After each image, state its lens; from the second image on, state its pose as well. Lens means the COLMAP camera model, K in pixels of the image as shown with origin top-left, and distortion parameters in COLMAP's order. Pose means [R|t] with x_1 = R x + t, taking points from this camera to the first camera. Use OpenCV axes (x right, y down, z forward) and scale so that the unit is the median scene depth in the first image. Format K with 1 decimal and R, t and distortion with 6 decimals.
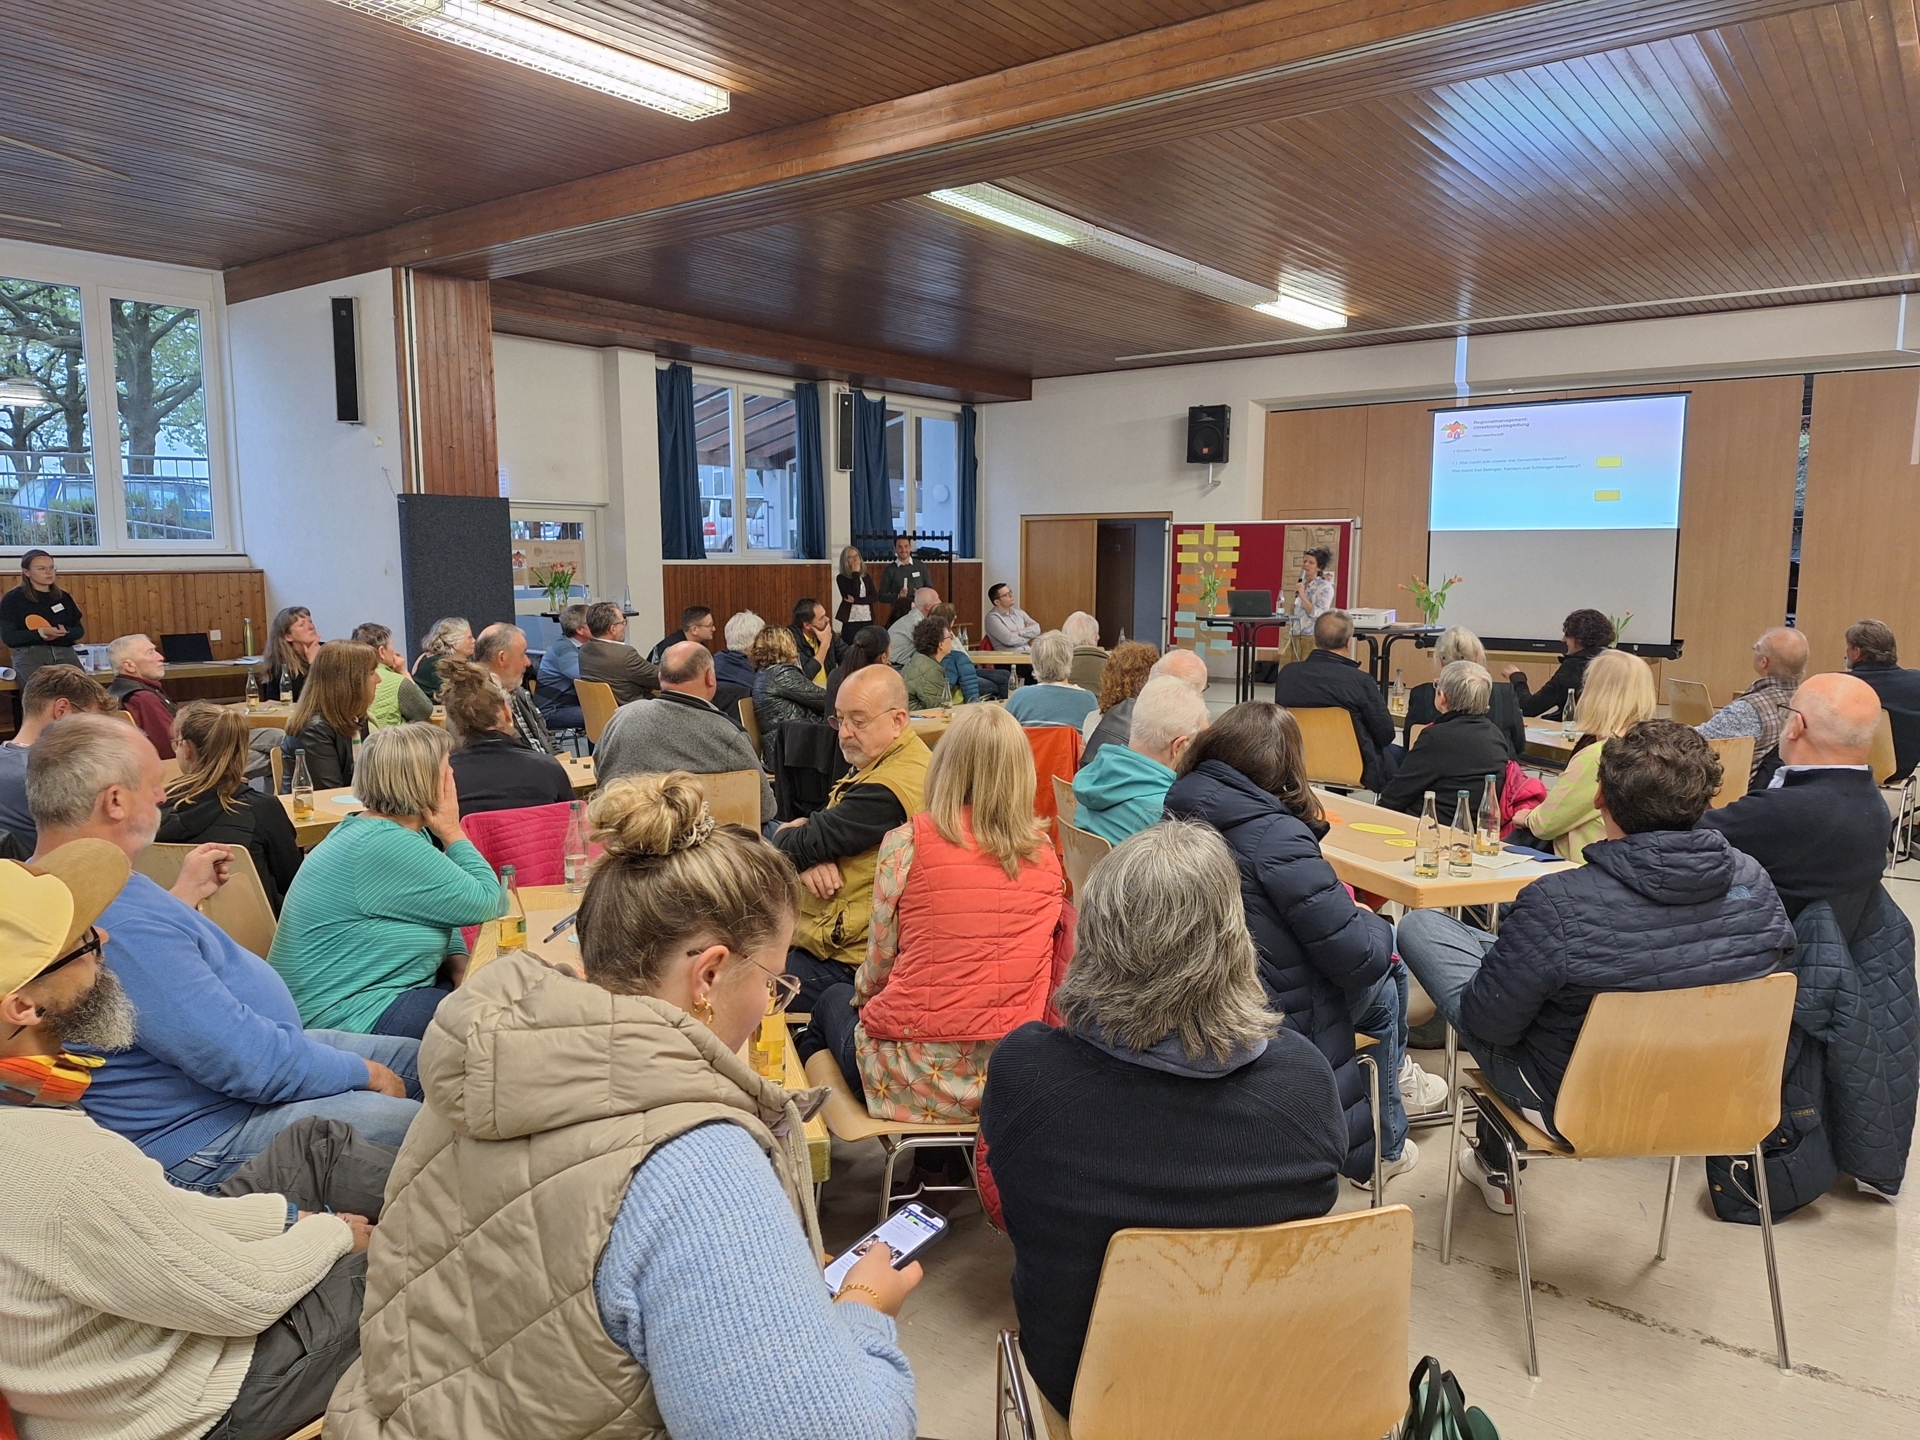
lens RADIAL K [[1305.4, 0, 960.0], [0, 1305.4, 720.0], [0, 0, 1]] dist [0.058414, -0.040628]
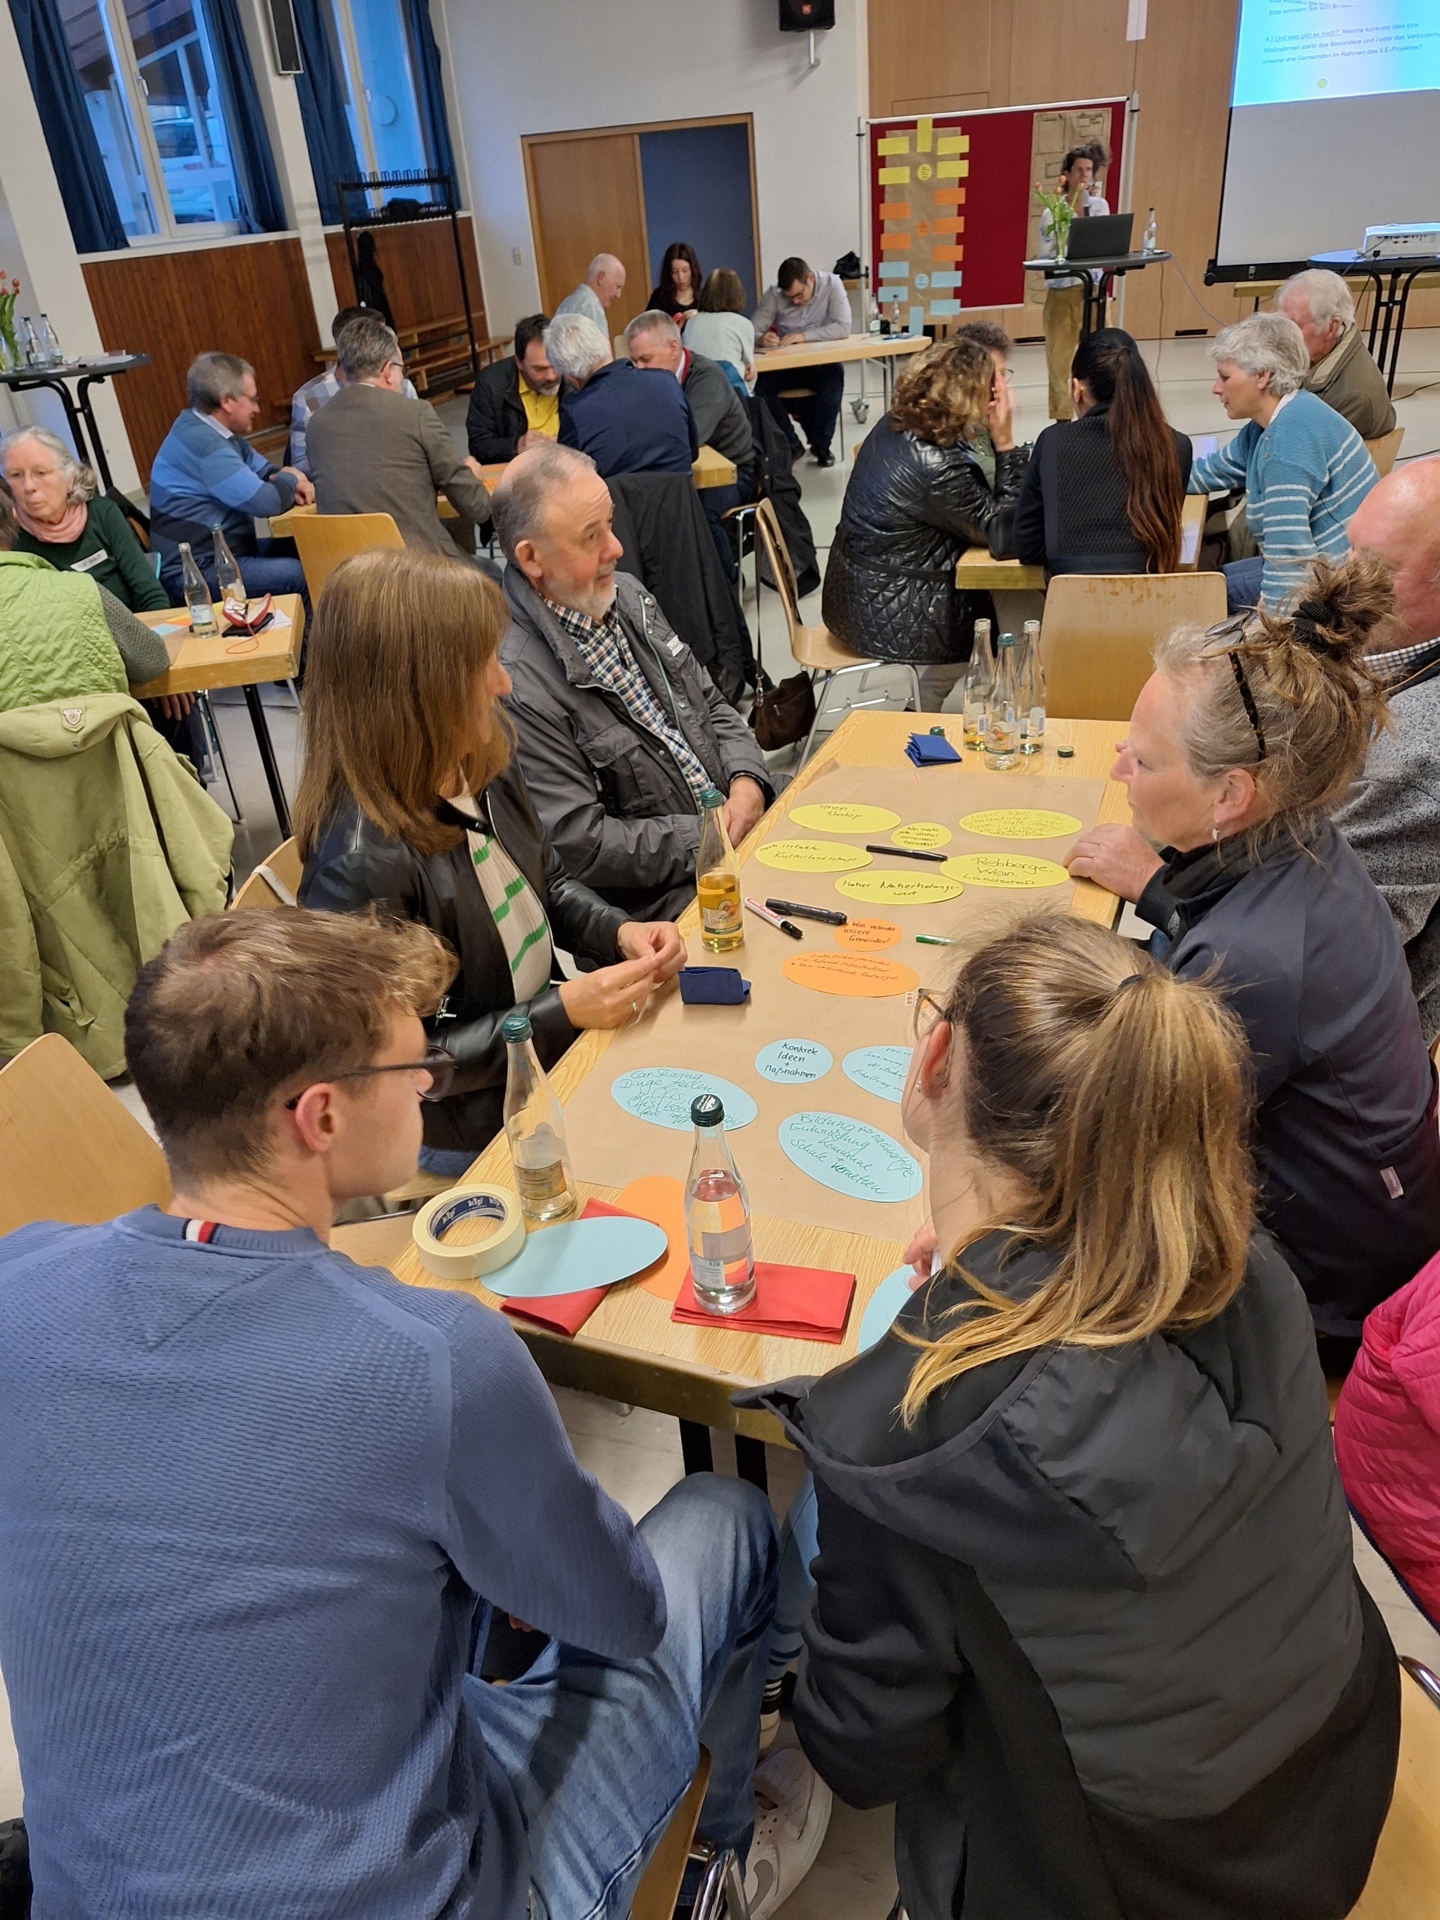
lens RADIAL K [[1310.0, 0, 720.0], [0, 1310.0, 960.0], [0, 0, 1]] dist [-0.005168, -0.005618]
pose [[0.937799, -0.235228, 0.255346, -0.191761], [0.116975, 0.906566, 0.405531, -0.036677], [-0.326880, -0.350437, 0.877692, 0.258038]]
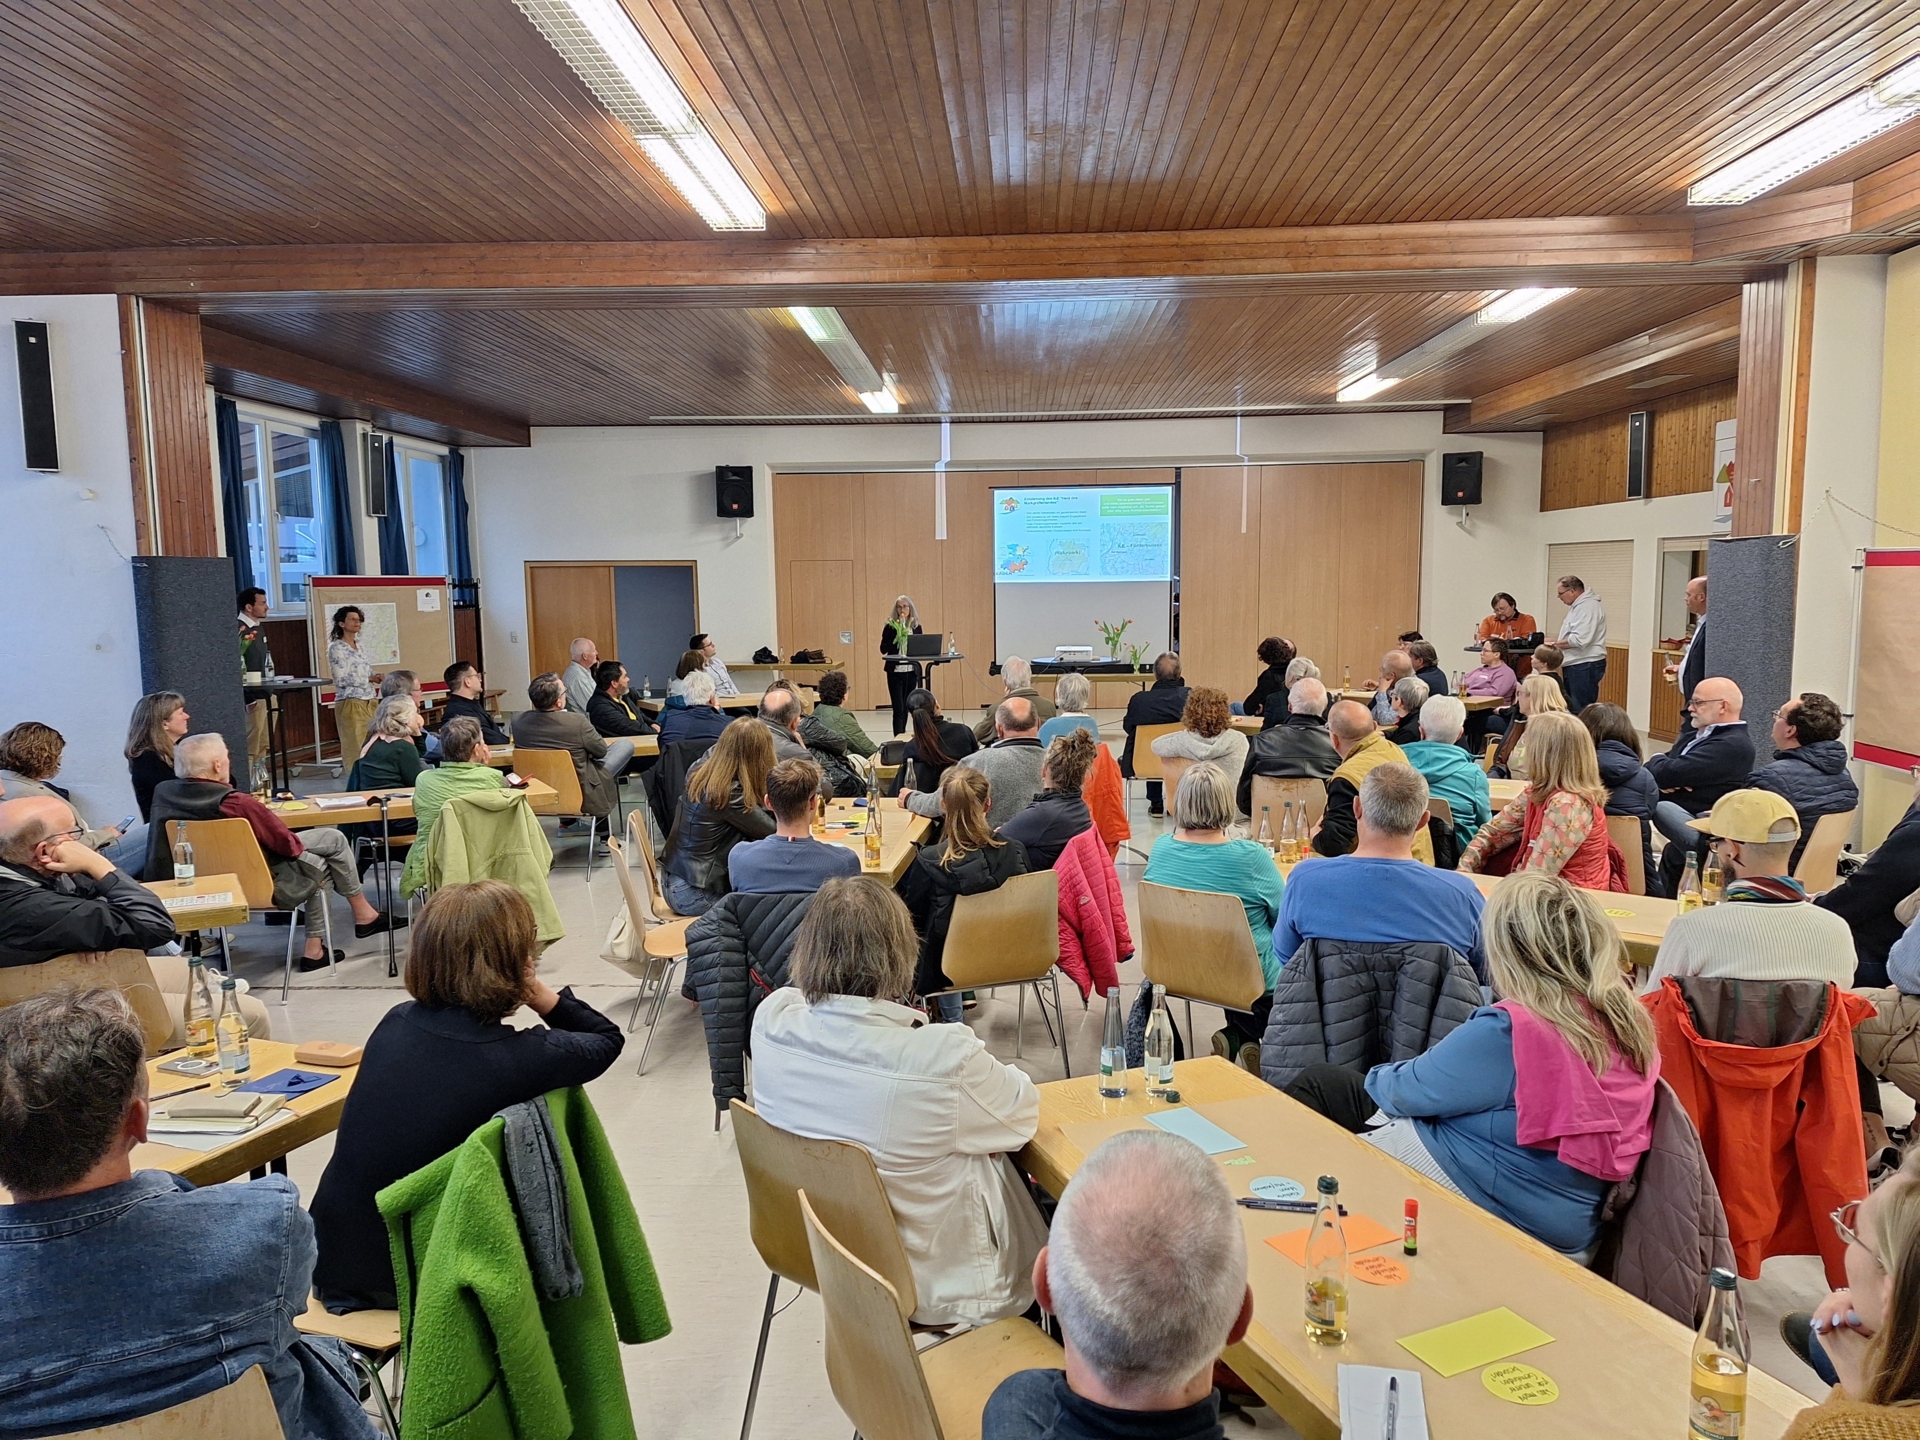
lens RADIAL K [[1278.1, 0, 964.2], [0, 1278.1, 780.9], [0, 0, 1]] dist [0.115724, -0.100951]
pose [[0.820144, -0.102989, 0.562812, -0.351250], [0.089033, 0.994656, 0.052272, -0.017480], [-0.565188, 0.007238, 0.824931, -0.007401]]
